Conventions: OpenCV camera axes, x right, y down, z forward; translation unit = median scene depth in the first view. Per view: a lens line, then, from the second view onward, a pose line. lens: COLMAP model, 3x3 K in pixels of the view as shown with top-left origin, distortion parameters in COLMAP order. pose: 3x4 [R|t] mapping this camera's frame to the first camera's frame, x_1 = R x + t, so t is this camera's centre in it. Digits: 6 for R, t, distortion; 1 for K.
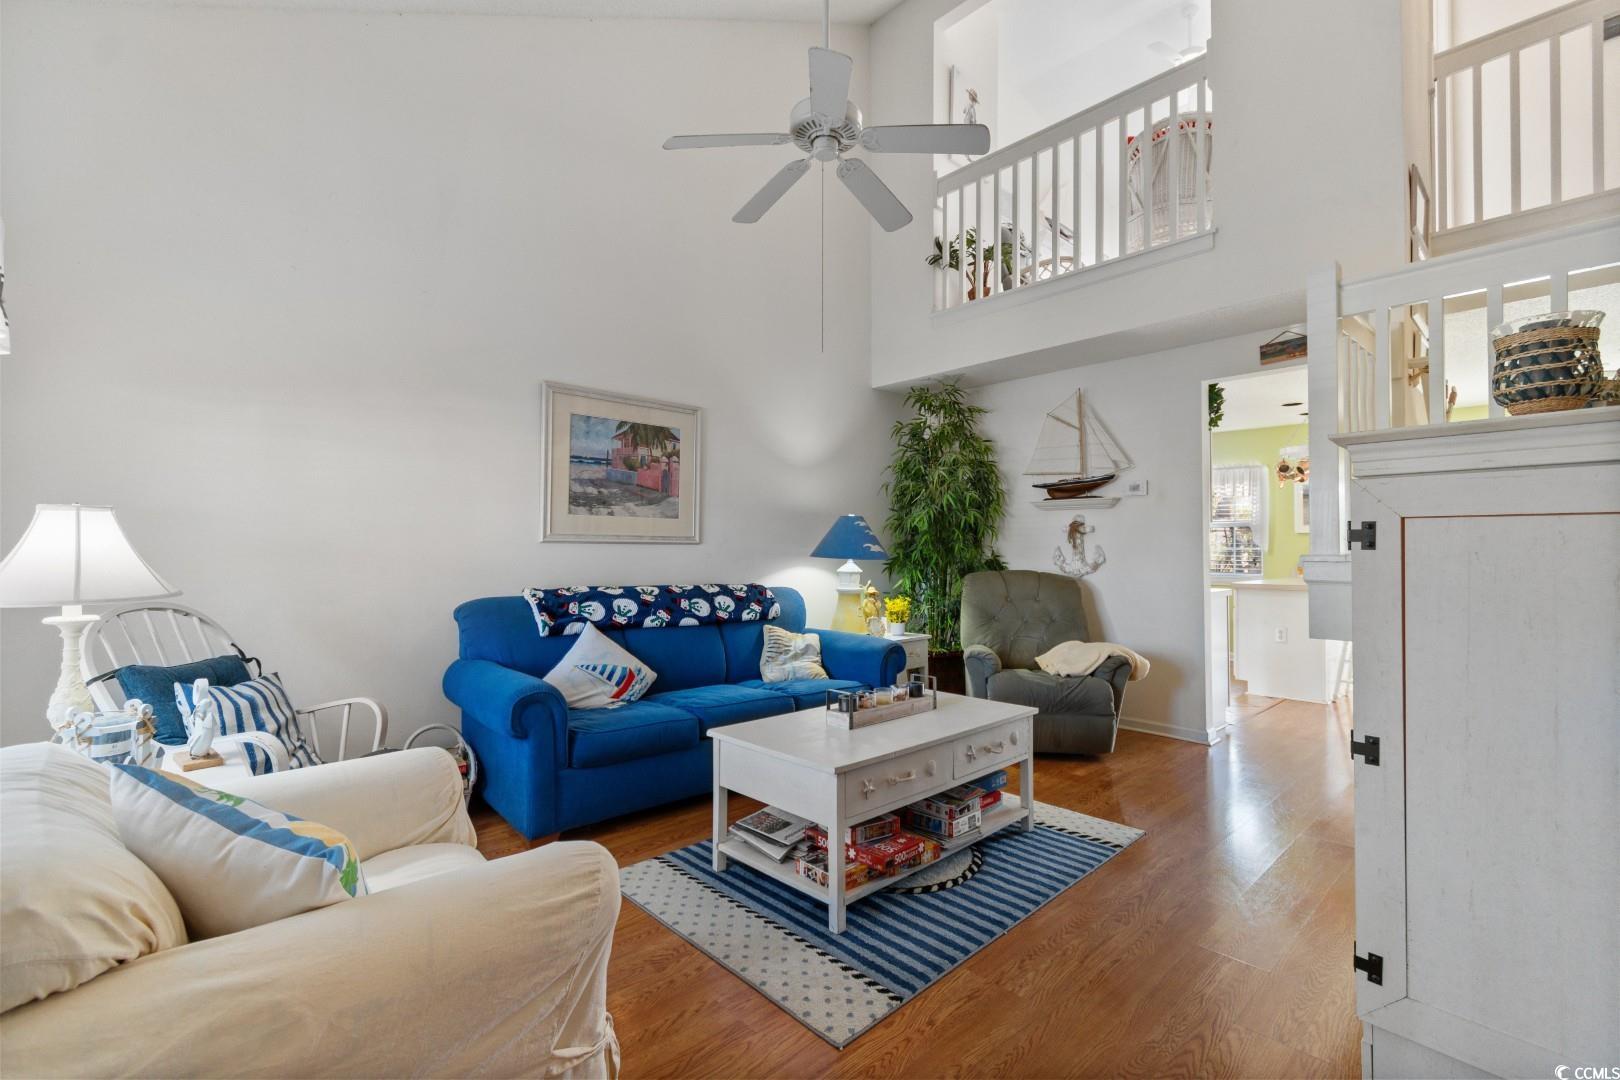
lens RADIAL K [[709.8, 0, 812.3], [0, 709.8, 535.7], [0, 0, 1]] dist [0.002533, -0.000613]
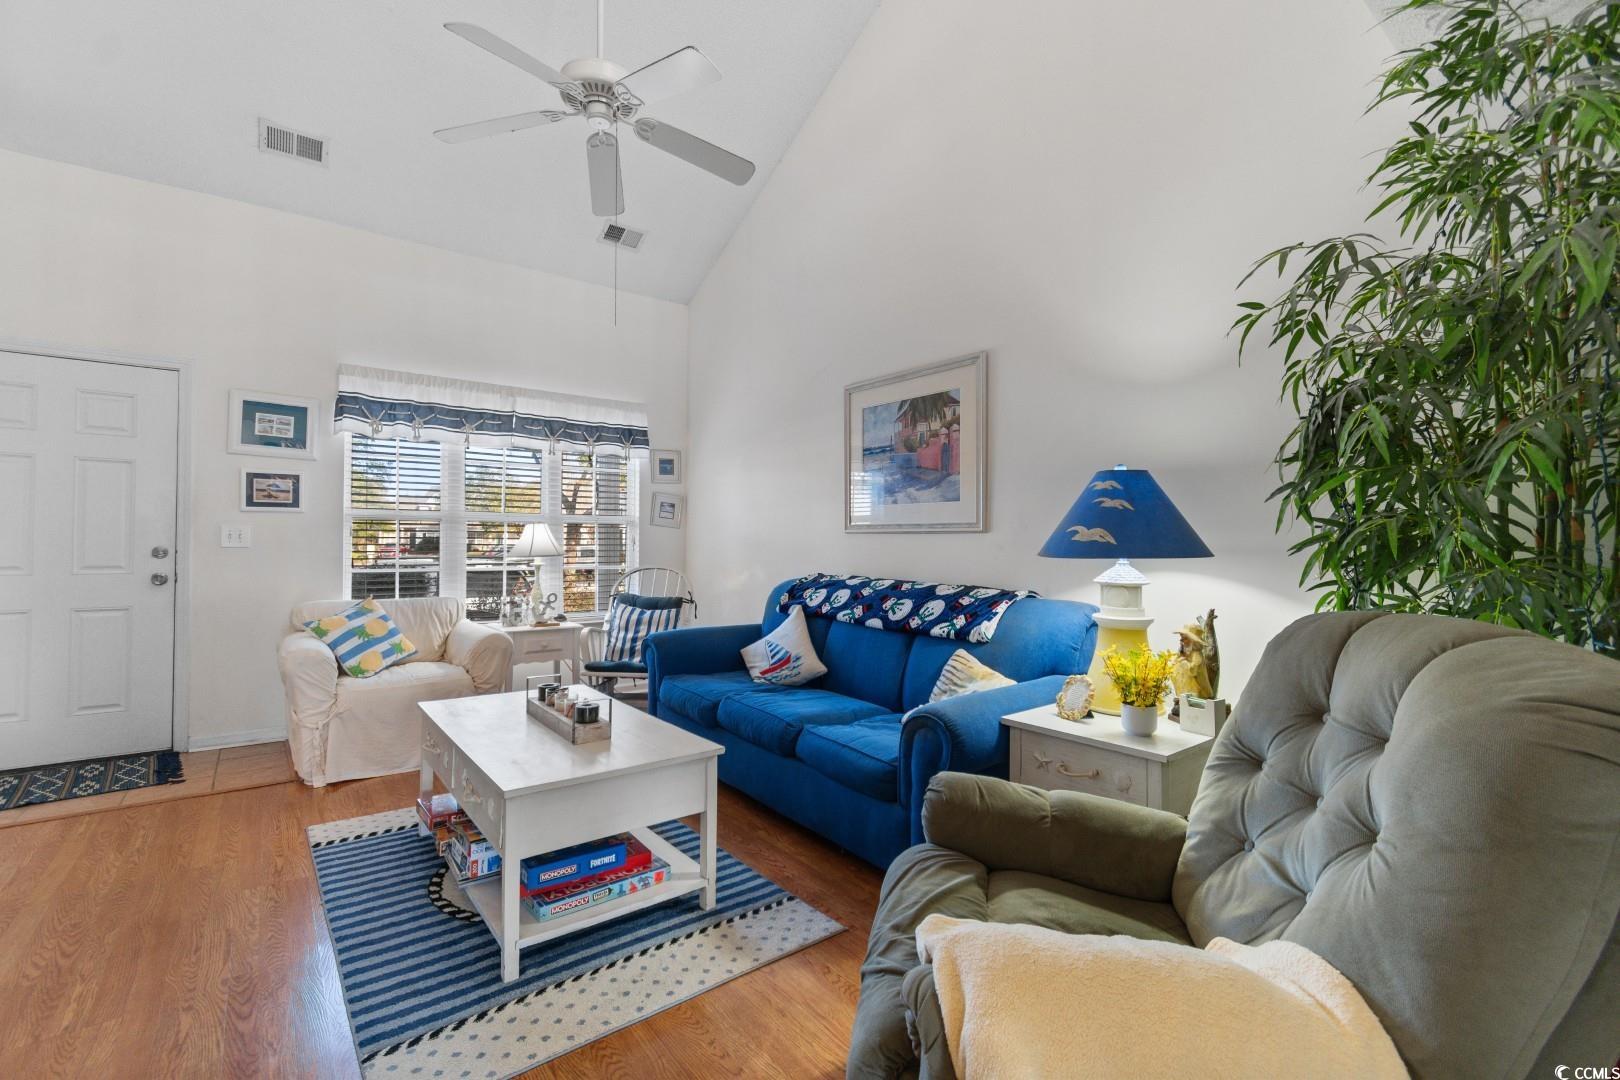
lens RADIAL K [[709.8, 0, 815.3], [0, 709.8, 537.6], [0, 0, 1]] dist [0.002533, -0.000613]
pose [[-0.097699, -0.009132, -0.995174, 0.662940], [0.013680, 0.999851, -0.010518, 0.025024], [0.995122, -0.014642, -0.097559, 0.976729]]
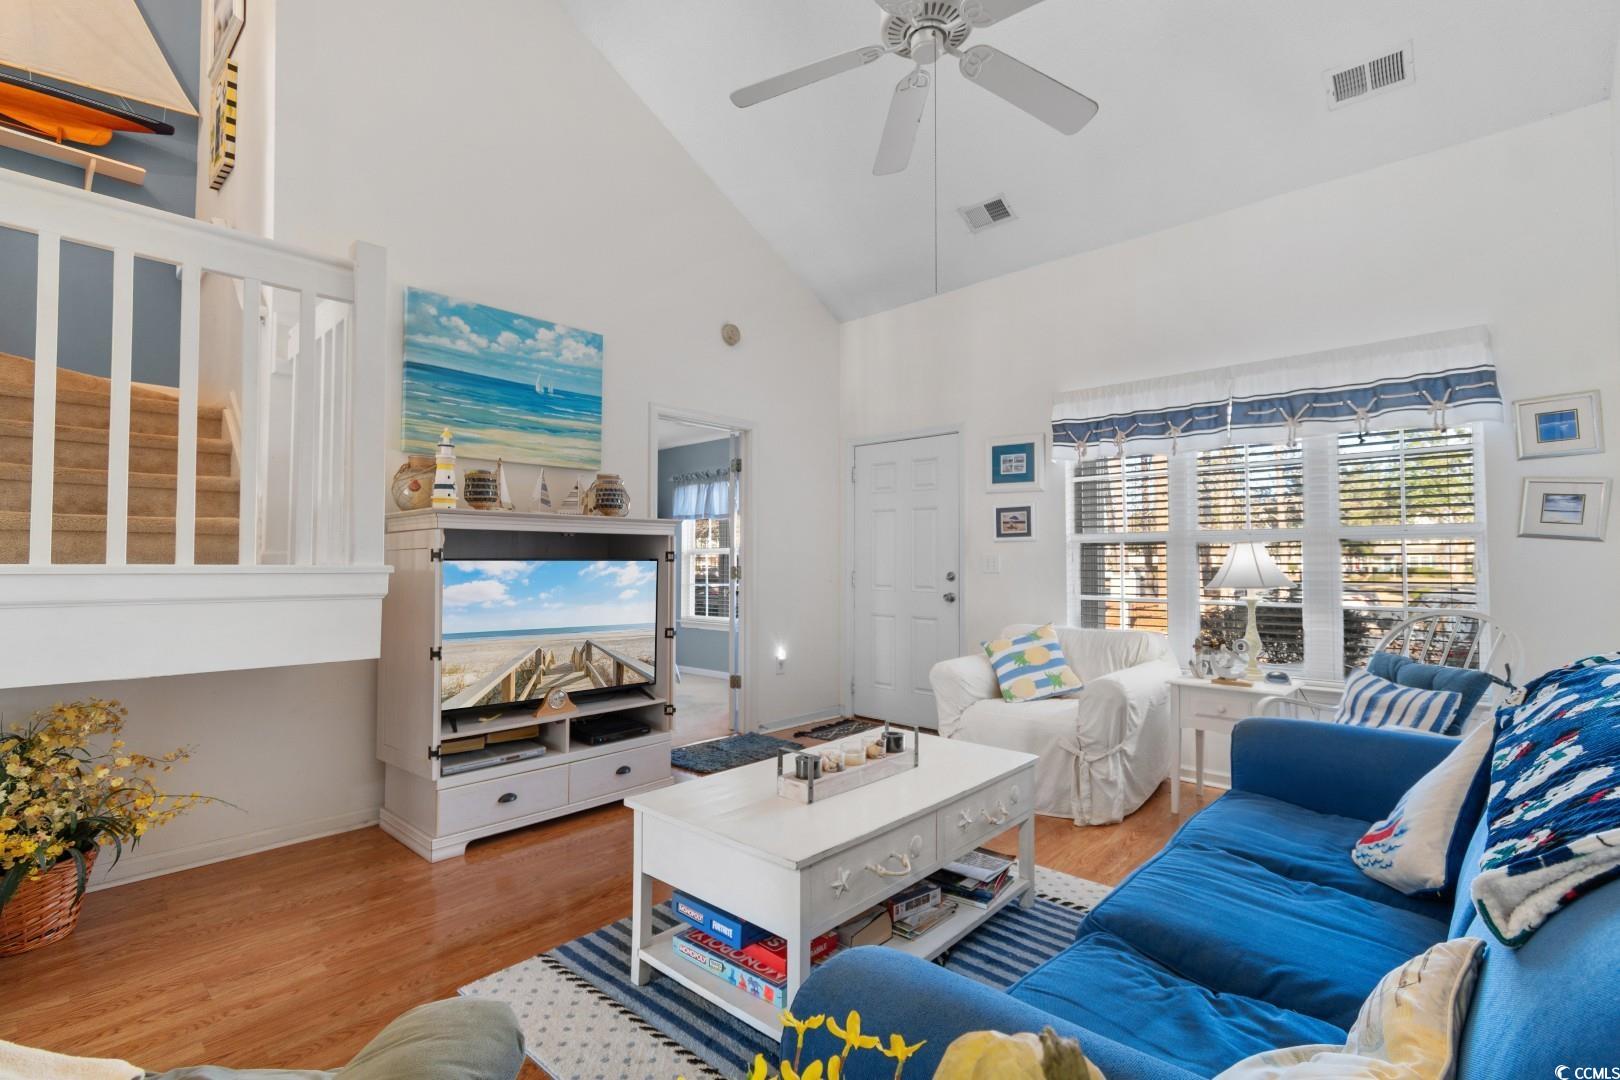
lens RADIAL K [[746.9, 0, 810.6], [0, 746.9, 537.8], [0, 0, 1]] dist [0.004459, 0.000277]
pose [[-0.997887, -0.005951, -0.064695, 0.139895], [-0.002345, 0.998447, -0.055659, 0.028232], [0.064926, -0.055389, -0.996352, 1.264340]]
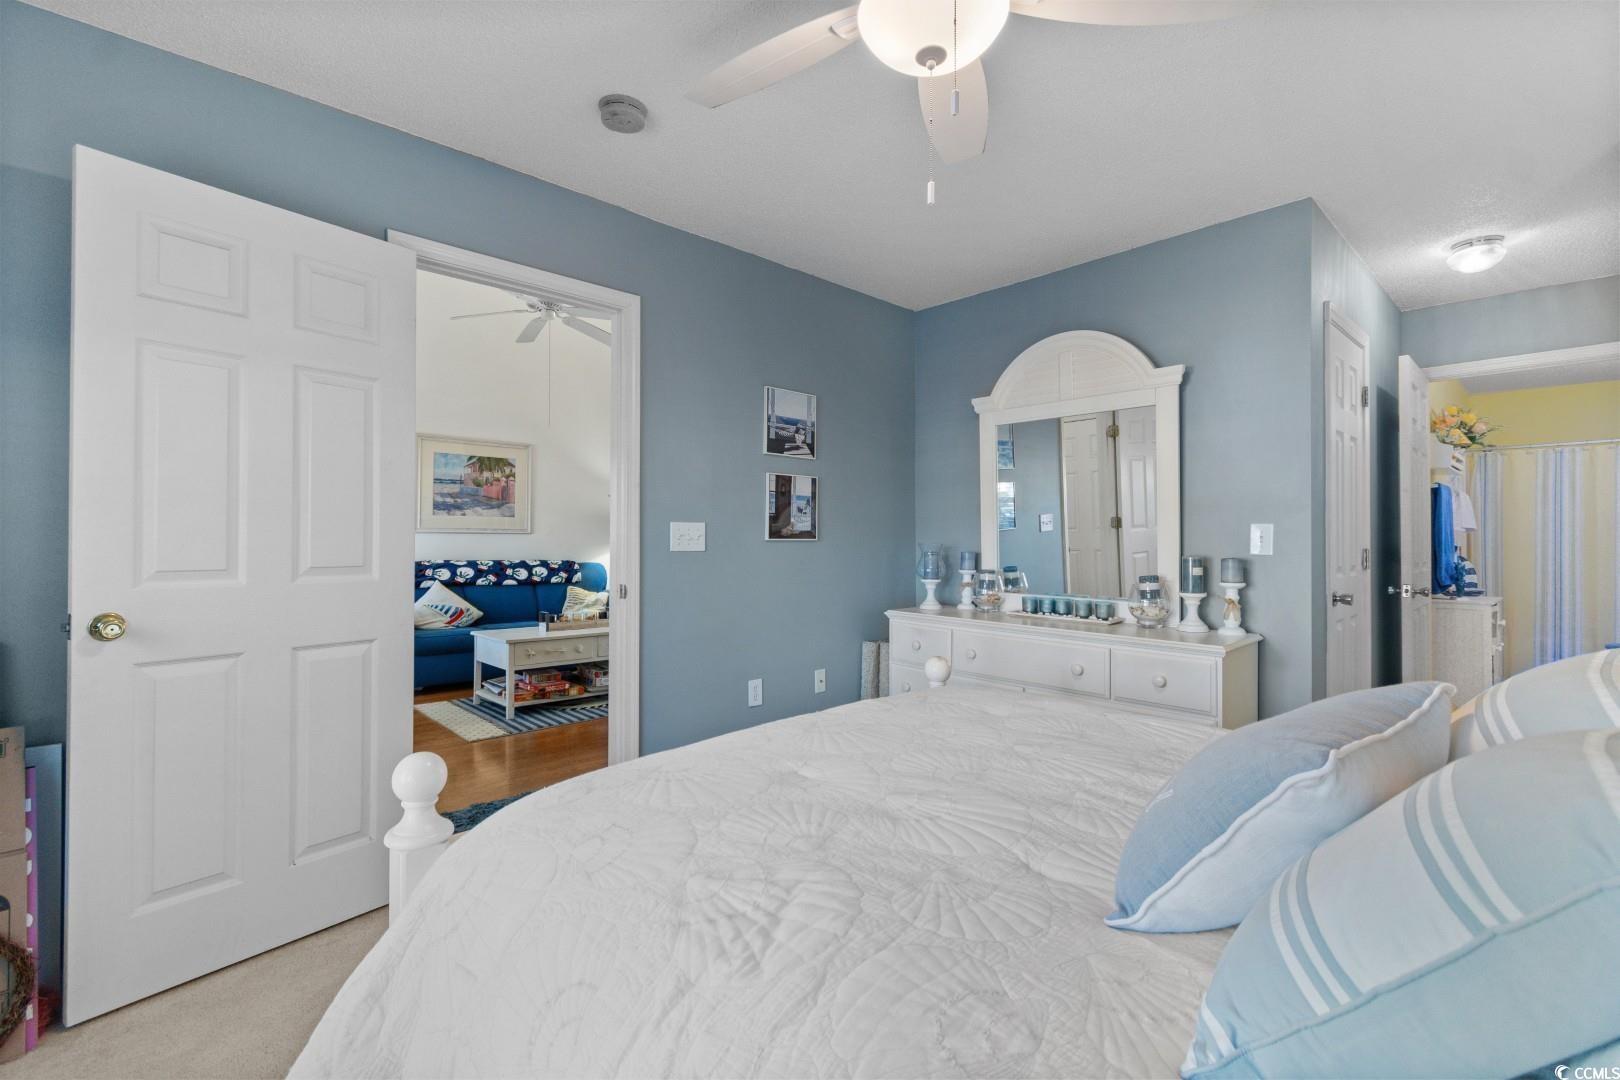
lens RADIAL K [[709.8, 0, 813.9], [0, 709.8, 533.7], [0, 0, 1]] dist [0.002533, -0.000613]
pose [[0.999991, 0.000378, -0.004272, 0.498168], [-0.000330, 0.999936, 0.011295, -0.006388], [0.004276, -0.011294, 0.999927, -0.572144]]
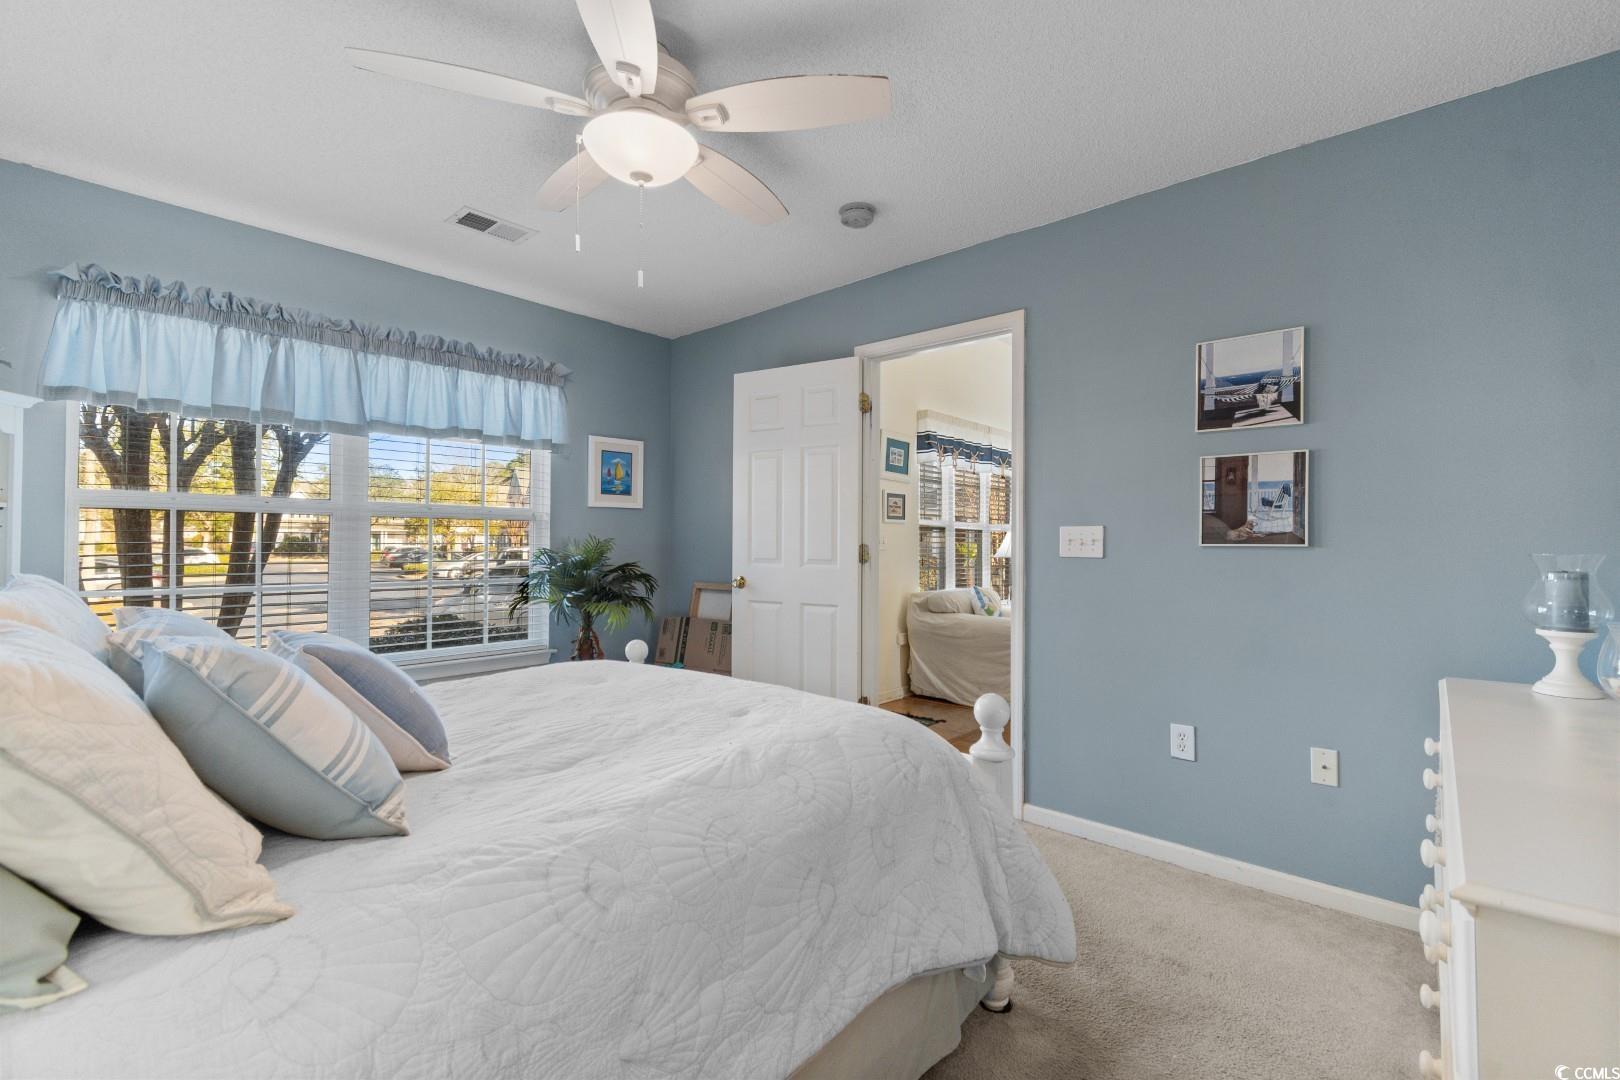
lens RADIAL K [[709.8, 0, 809.9], [0, 709.8, 533.6], [0, 0, 1]] dist [0.002533, -0.000613]
pose [[0.085802, -0.013777, -0.996217, 1.035072], [0.015821, 0.999797, -0.012464, 0.001858], [0.996187, -0.014692, 0.086003, -0.143287]]
